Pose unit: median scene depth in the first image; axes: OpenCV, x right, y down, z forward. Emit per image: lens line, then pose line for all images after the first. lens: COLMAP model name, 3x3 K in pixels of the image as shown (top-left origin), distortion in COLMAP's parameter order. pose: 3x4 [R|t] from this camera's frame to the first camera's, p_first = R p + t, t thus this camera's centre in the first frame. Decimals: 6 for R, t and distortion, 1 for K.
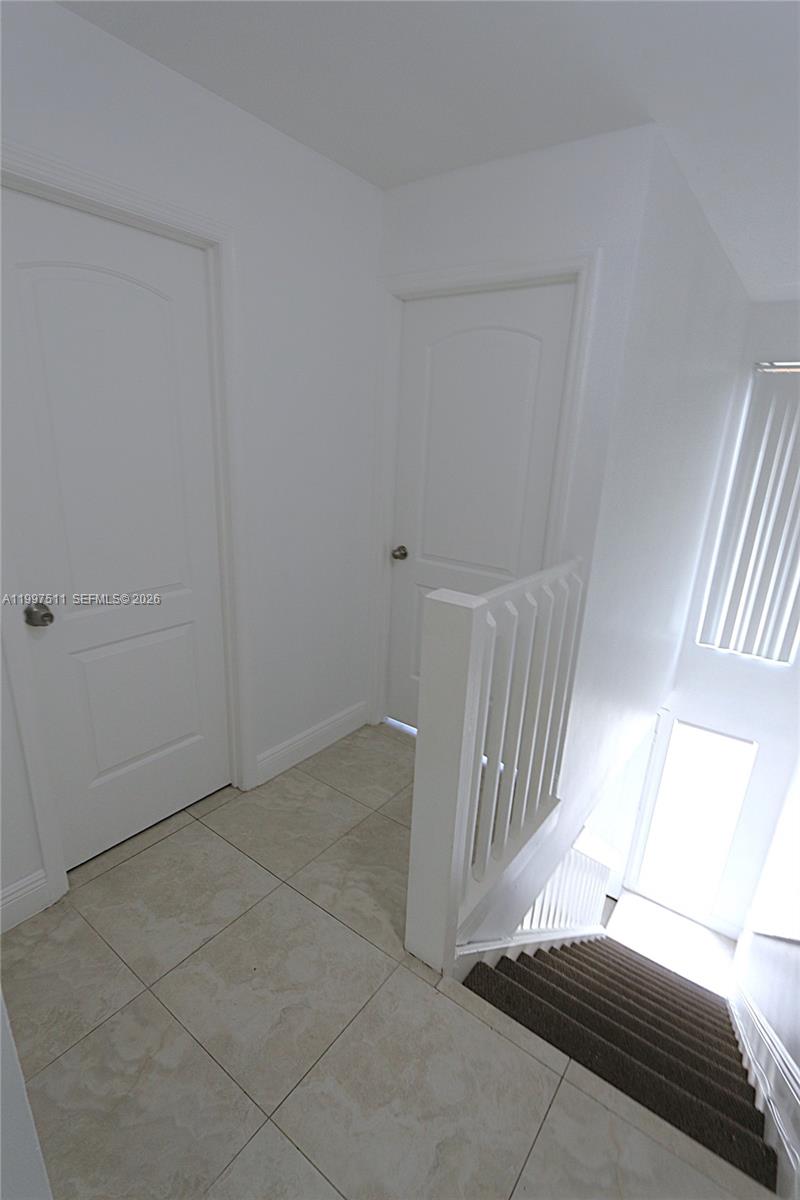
lens RADIAL K [[556.1, 0, 400.0], [0, 556.1, 600.0], [0, 0, 1]] dist [-0.020824, 0.003816]
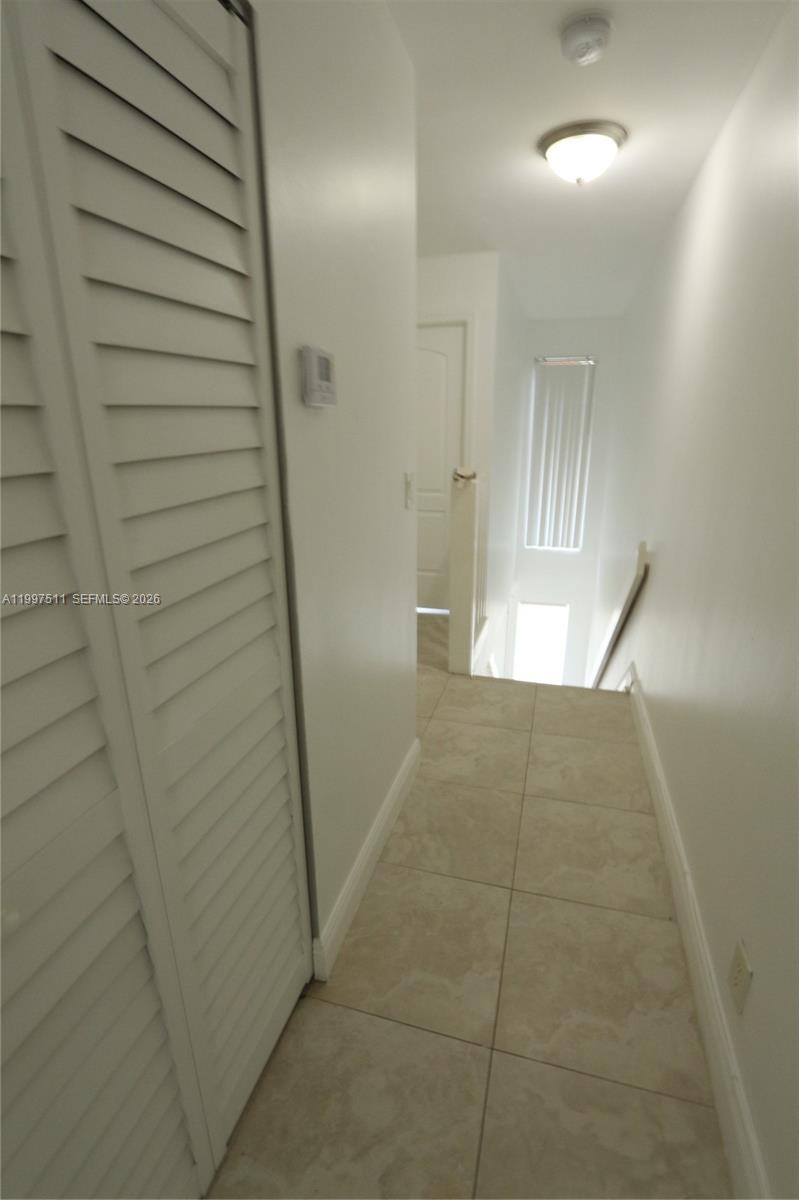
lens RADIAL K [[556.1, 0, 399.5], [0, 556.1, 600.0], [0, 0, 1]] dist [-0.020824, 0.003816]
pose [[0.932993, -0.162231, 0.321256, -0.306134], [0.157002, 0.986692, 0.042302, 0.111005], [-0.323843, 0.010970, 0.946047, -0.333226]]
